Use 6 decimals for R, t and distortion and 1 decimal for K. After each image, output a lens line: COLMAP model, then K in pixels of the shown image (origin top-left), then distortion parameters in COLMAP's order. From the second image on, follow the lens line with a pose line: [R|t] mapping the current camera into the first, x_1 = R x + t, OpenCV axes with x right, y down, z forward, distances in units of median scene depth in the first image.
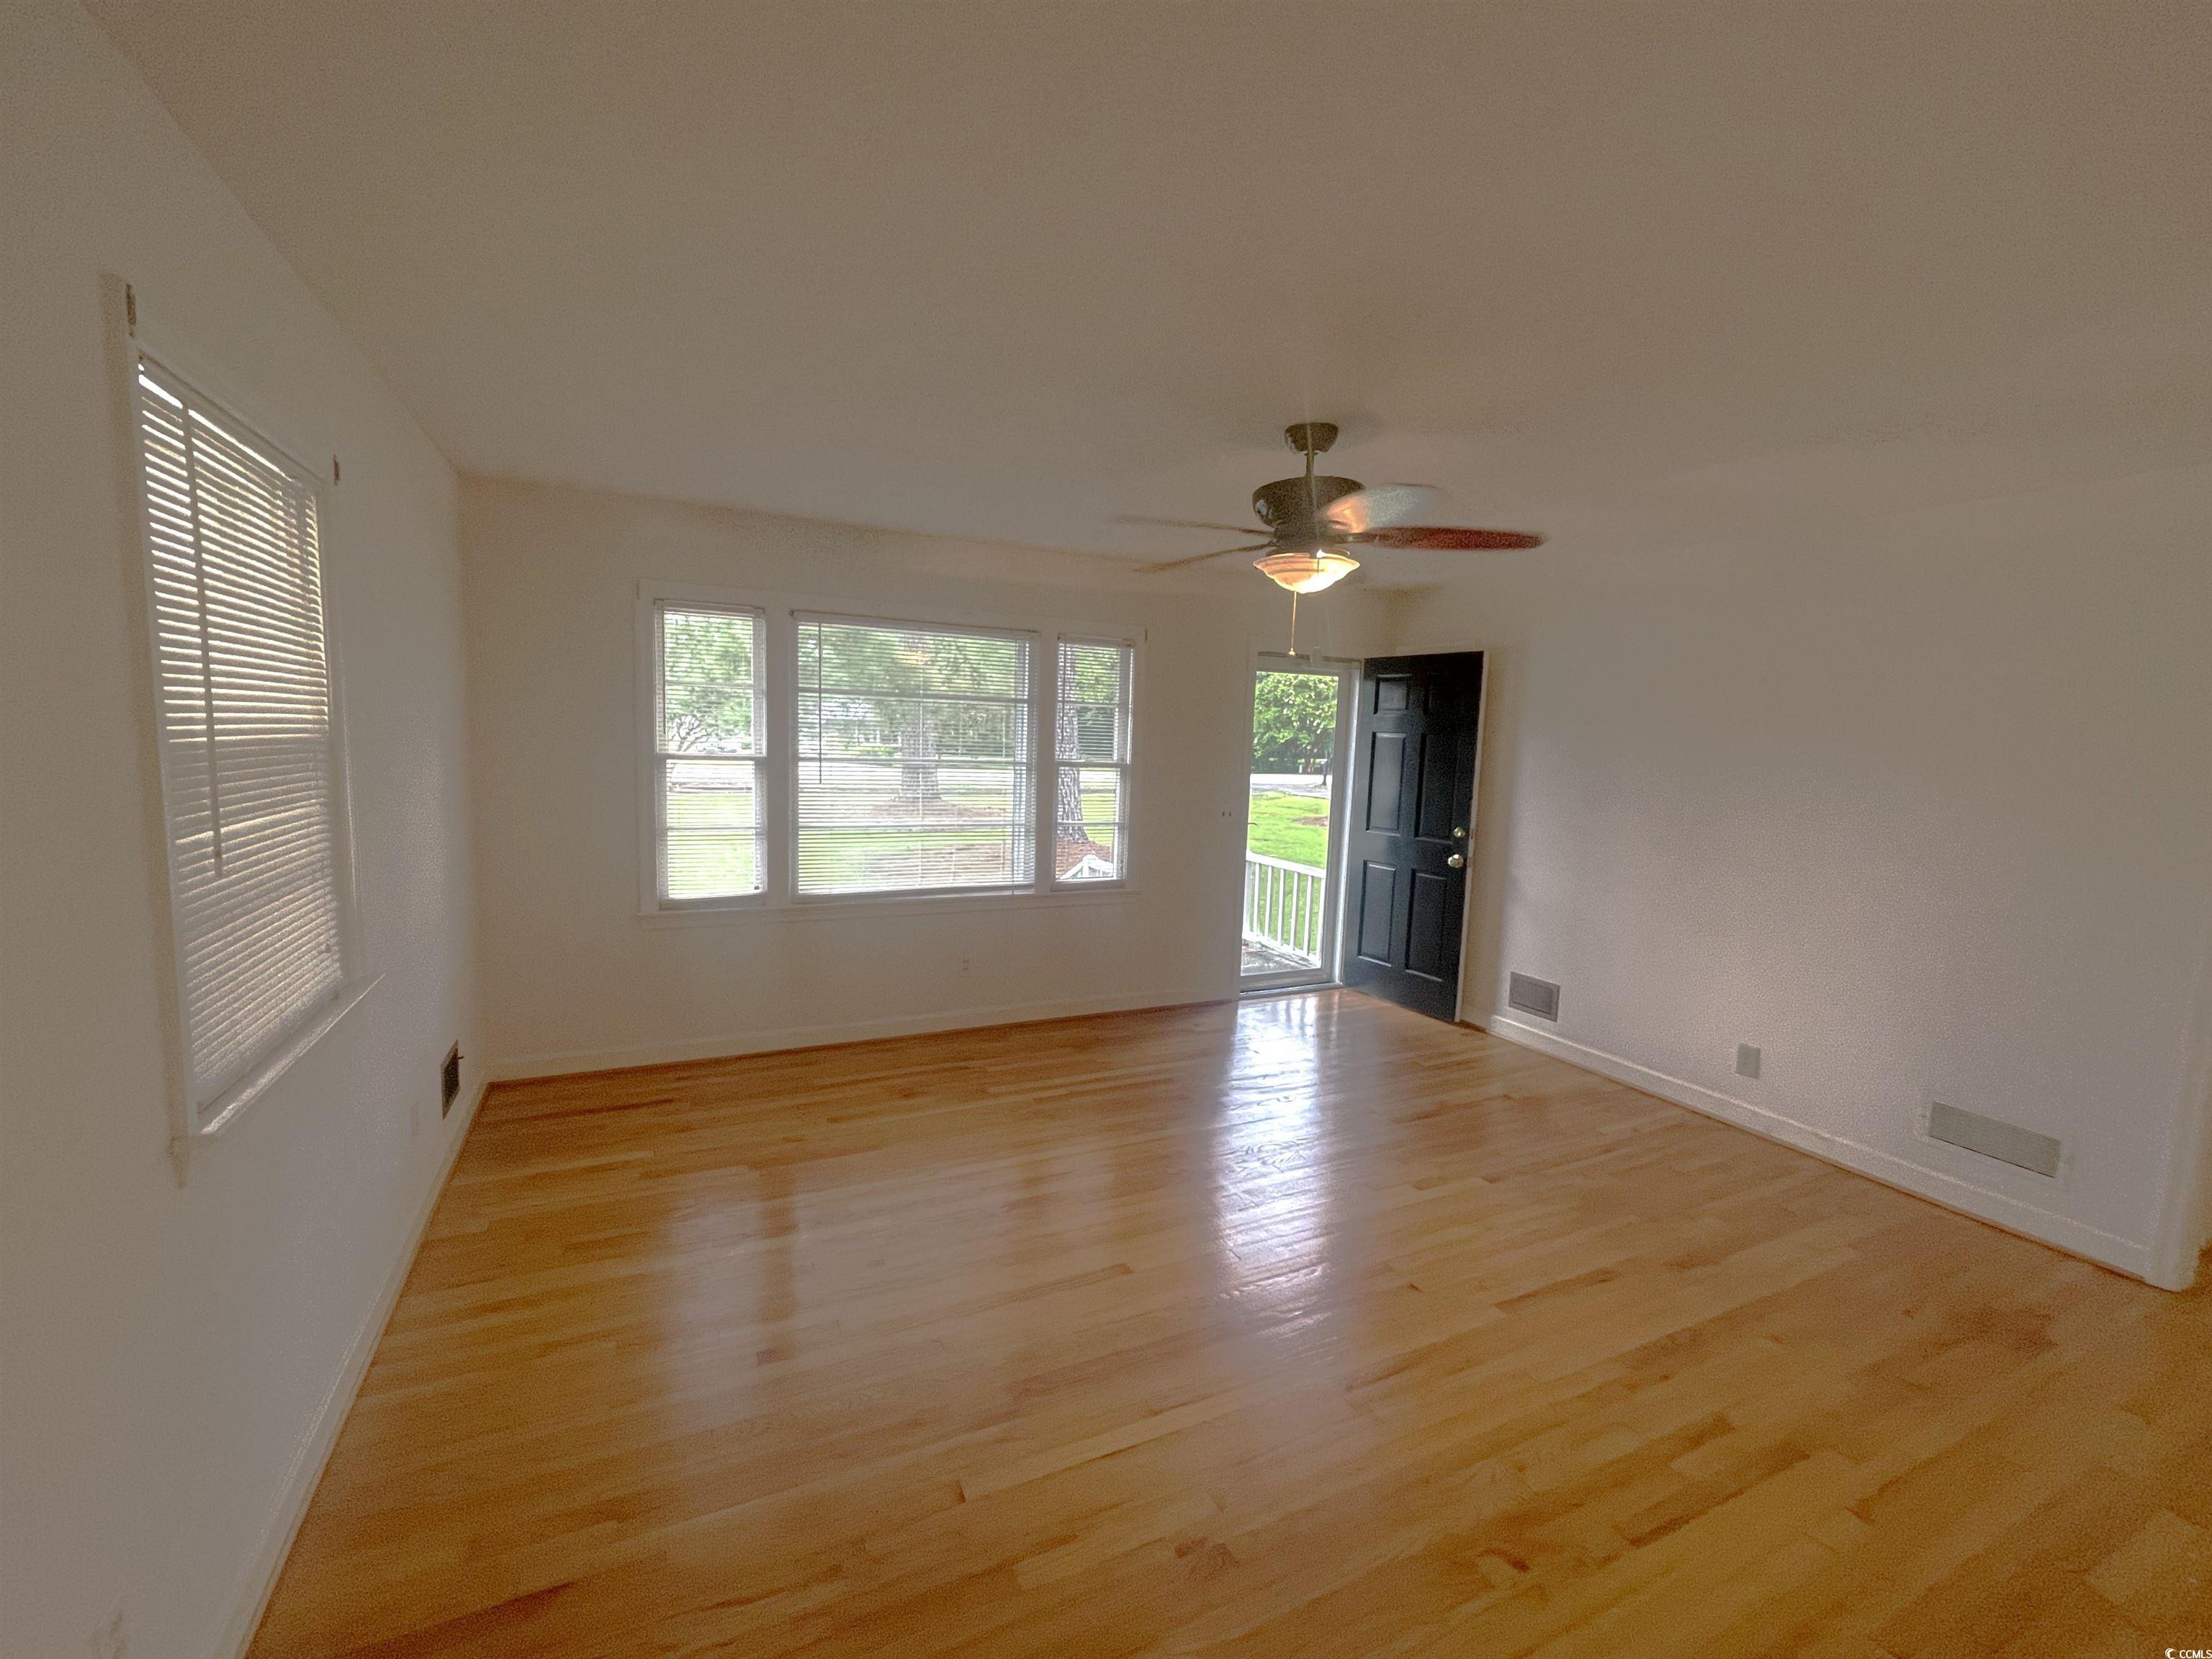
lens RADIAL K [[895.3, 0, 1093.4], [0, 895.3, 829.6], [0, 0, 1]] dist [-0.010194, 0.000201]
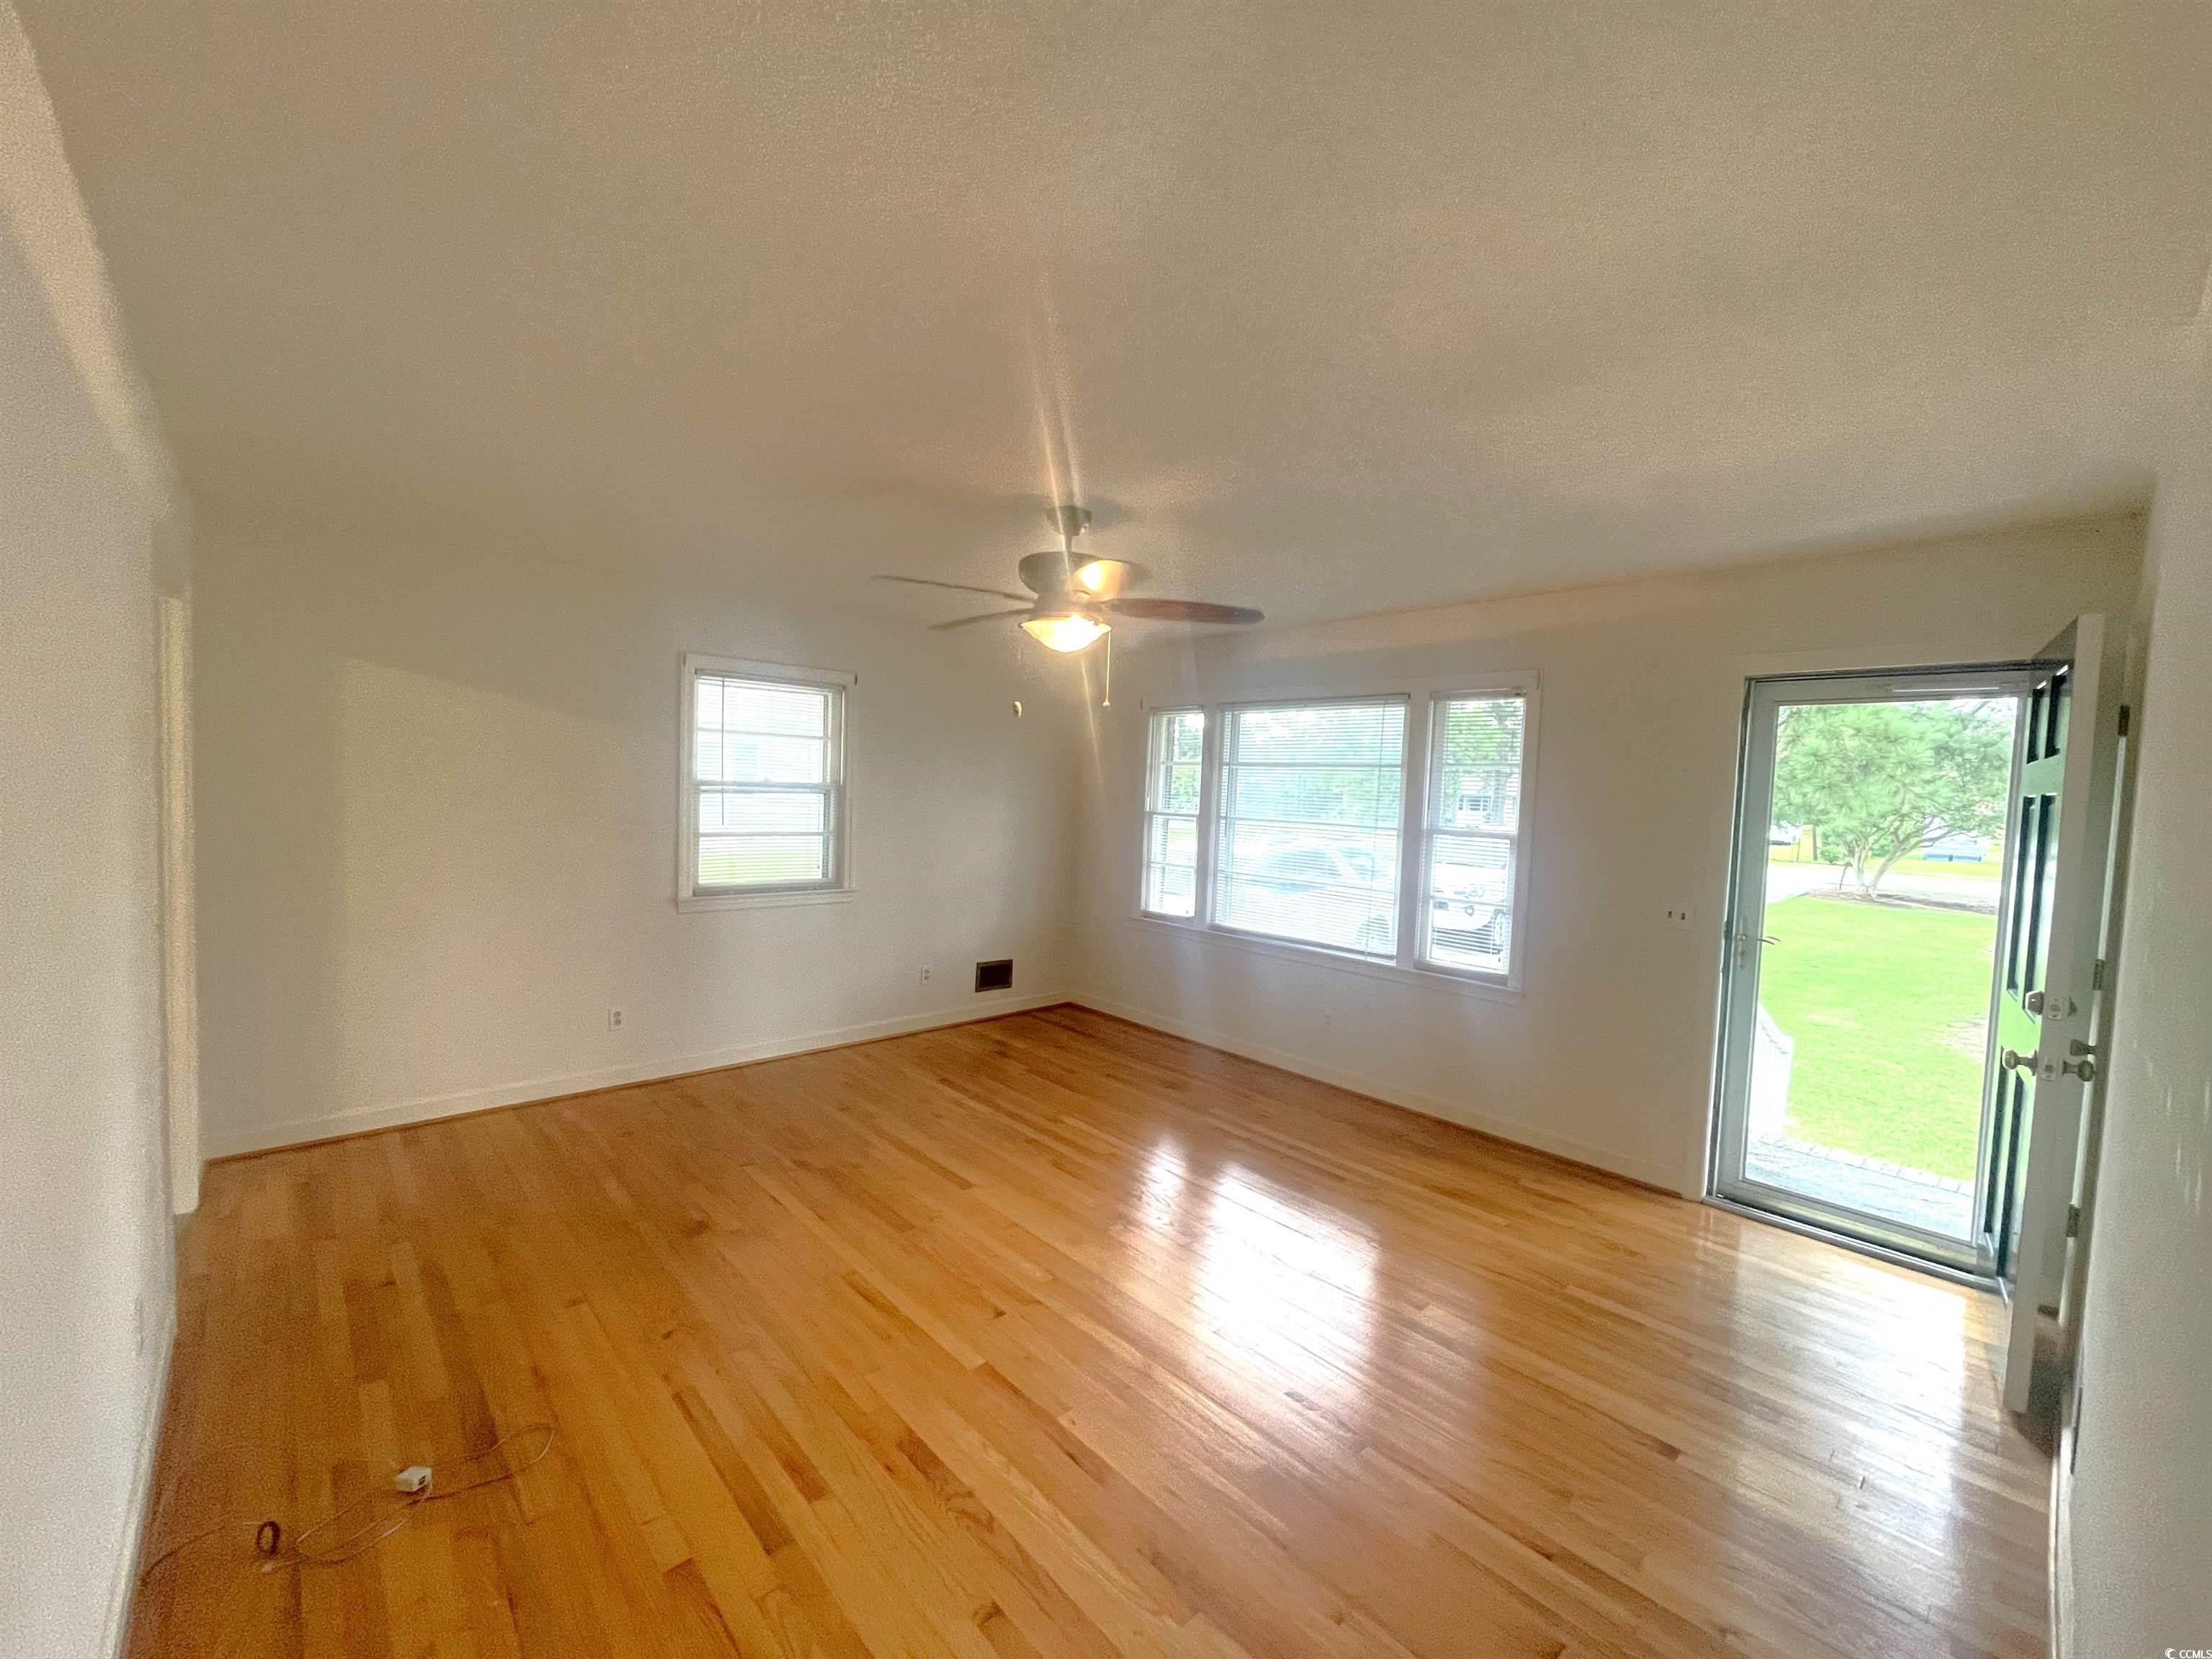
lens RADIAL K [[895.3, 0, 1093.4], [0, 895.3, 829.6], [0, 0, 1]] dist [-0.010194, 0.000201]
pose [[0.290408, 0.022173, -0.956646, 0.859208], [-0.142189, 0.989633, -0.020227, -0.006449], [0.946280, 0.141898, 0.290550, 0.477476]]
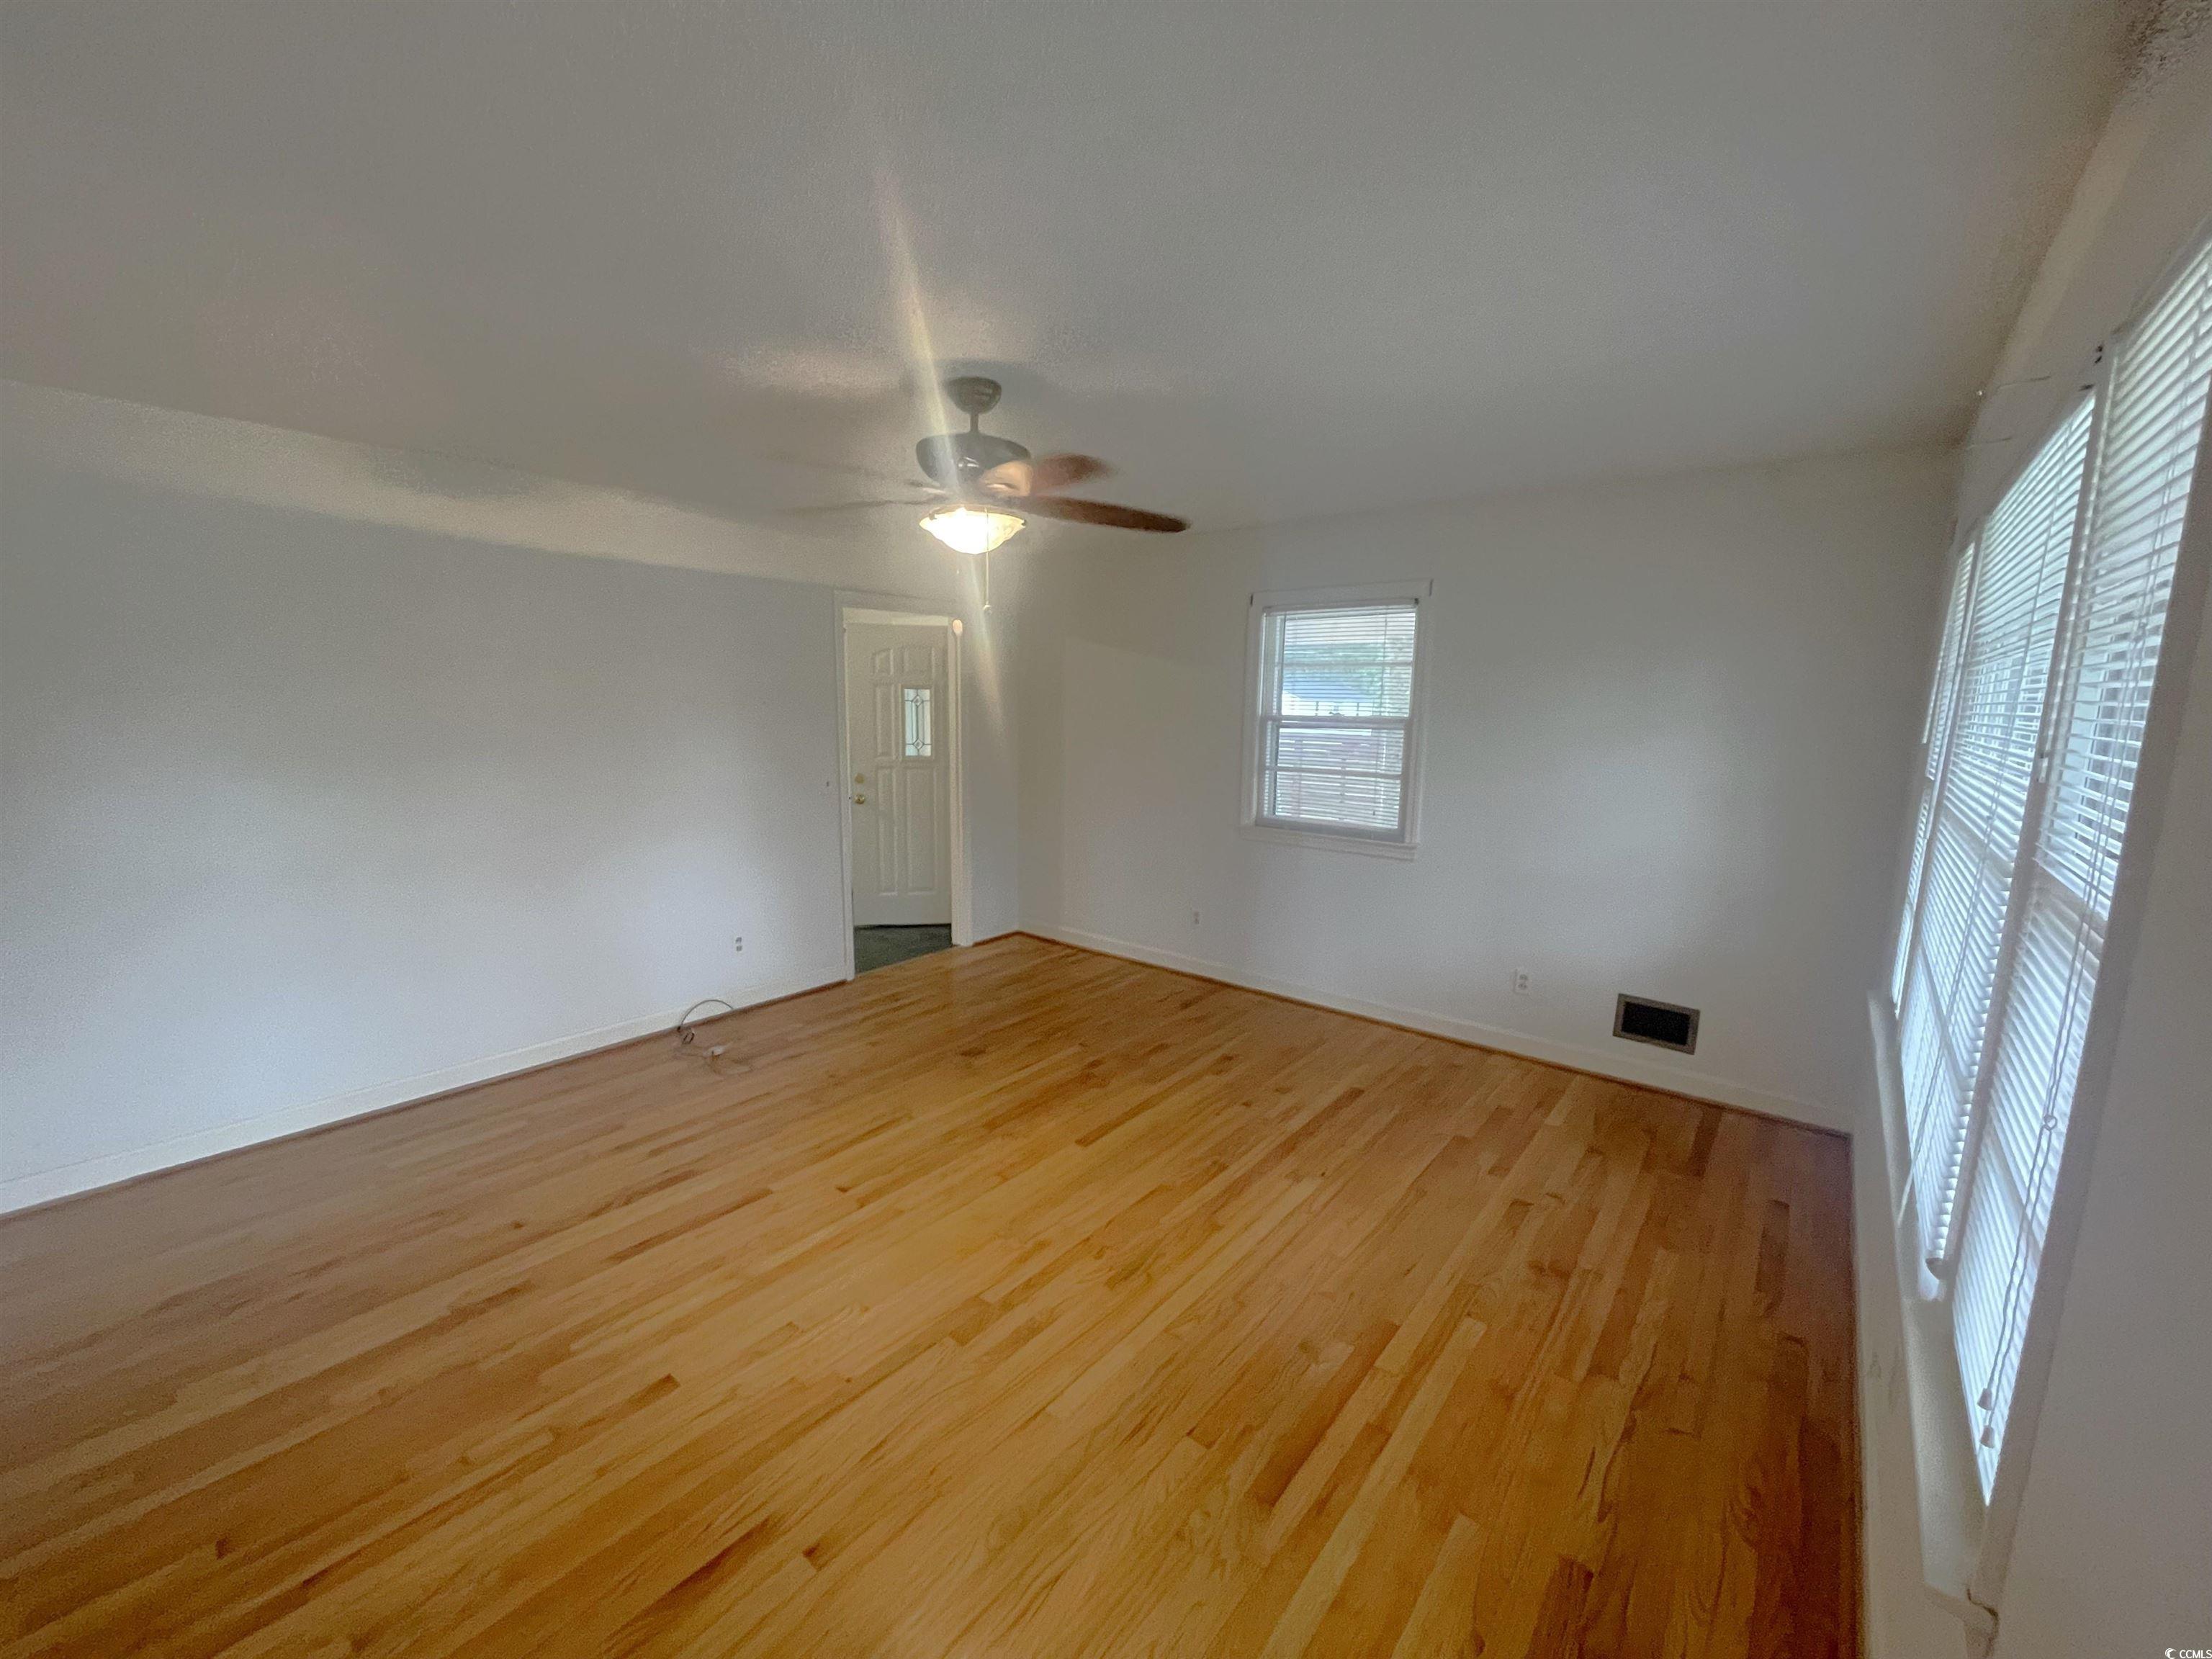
lens RADIAL K [[895.3, 0, 1093.4], [0, 895.3, 829.6], [0, 0, 1]] dist [-0.010194, 0.000201]
pose [[-0.901320, 0.016069, -0.432857, 0.355907], [-0.102520, 0.963004, 0.249224, -0.143829], [0.420848, 0.269006, -0.866327, 1.279013]]
